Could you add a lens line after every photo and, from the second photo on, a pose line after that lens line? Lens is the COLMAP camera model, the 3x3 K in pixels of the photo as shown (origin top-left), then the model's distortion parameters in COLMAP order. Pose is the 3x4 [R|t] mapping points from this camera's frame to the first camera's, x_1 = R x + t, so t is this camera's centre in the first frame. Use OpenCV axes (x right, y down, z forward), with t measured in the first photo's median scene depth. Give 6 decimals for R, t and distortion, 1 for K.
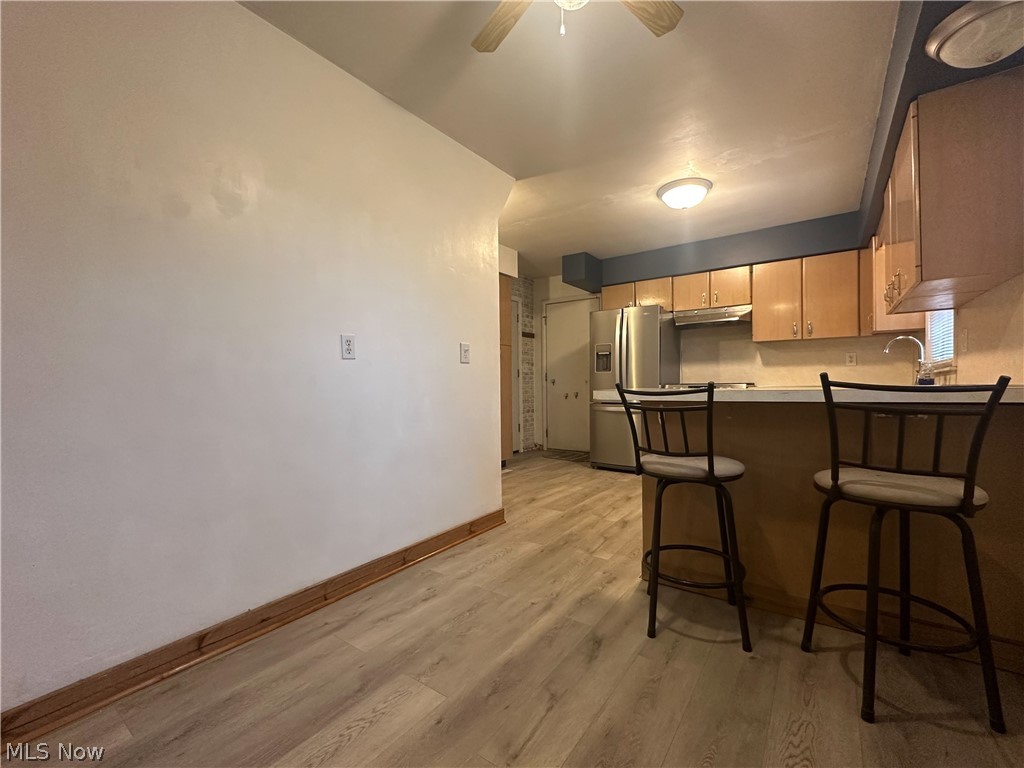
lens RADIAL K [[427.8, 0, 518.4], [0, 427.8, 386.3], [0, 0, 1]] dist [-0.009311, 0.002487]
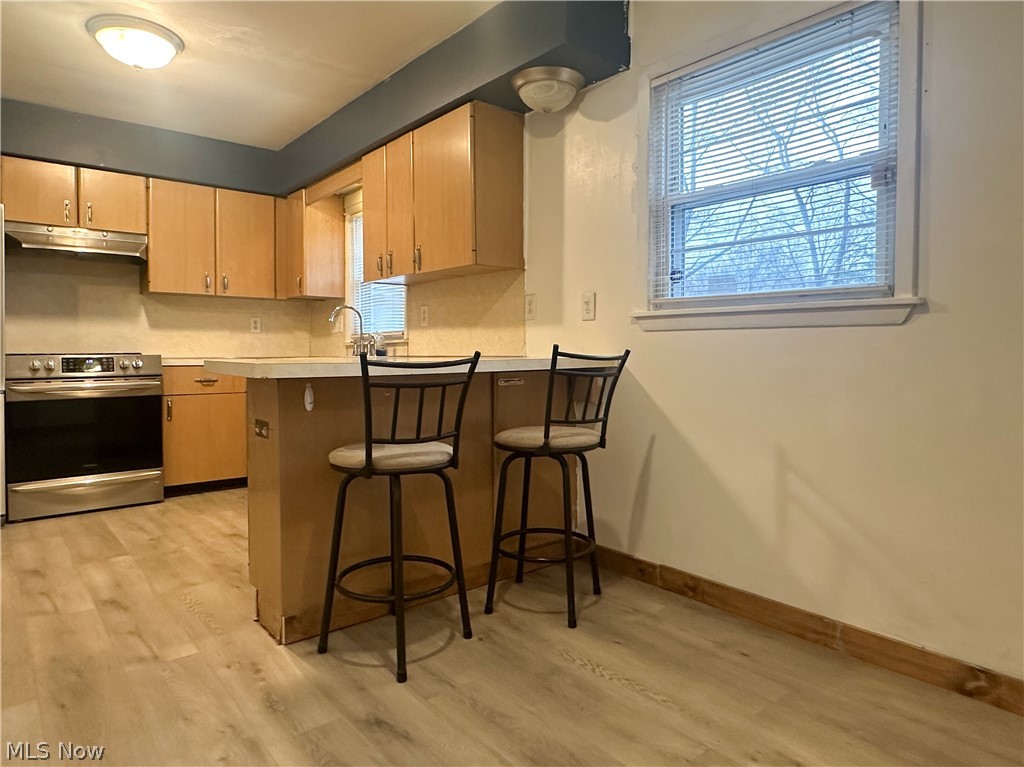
lens RADIAL K [[641.7, 0, 522.2], [0, 641.7, 360.0], [0, 0, 1]] dist [0.011078, -0.011988]
pose [[0.253742, -0.001906, 0.967270, -0.433225], [0.002143, 0.999997, 0.001409, 0.003727], [-0.967270, 0.001715, 0.253745, 0.283108]]
